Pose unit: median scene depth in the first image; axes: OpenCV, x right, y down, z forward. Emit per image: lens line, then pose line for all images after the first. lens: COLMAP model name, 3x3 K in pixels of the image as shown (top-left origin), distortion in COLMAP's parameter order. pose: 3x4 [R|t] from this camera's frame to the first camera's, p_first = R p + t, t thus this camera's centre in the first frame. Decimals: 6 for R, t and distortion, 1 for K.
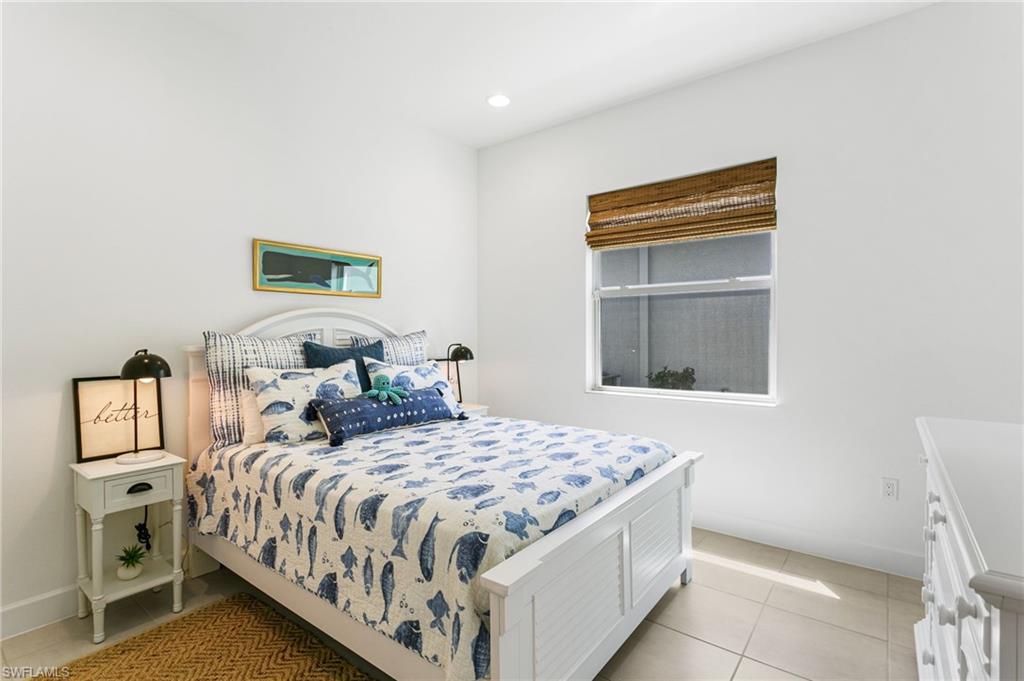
lens RADIAL K [[480.9, 0, 512.0], [0, 480.9, 340.5], [0, 0, 1]] dist [-0.022528, 0.010617]
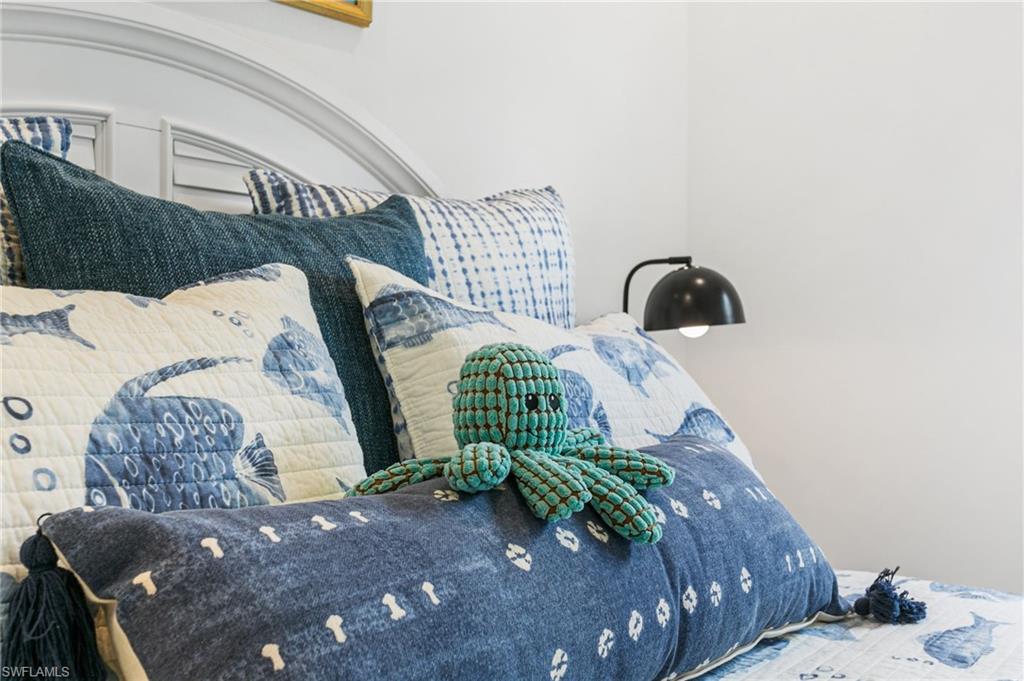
lens RADIAL K [[1090.2, 0, 512.0], [0, 1090.2, 340.5], [0, 0, 1]] dist [-0.002006, -0.001989]
pose [[0.999815, 0.008088, 0.017451, -0.269330], [-0.007971, 0.999945, -0.006797, 0.069803], [-0.017505, 0.006657, 0.999825, 0.633338]]
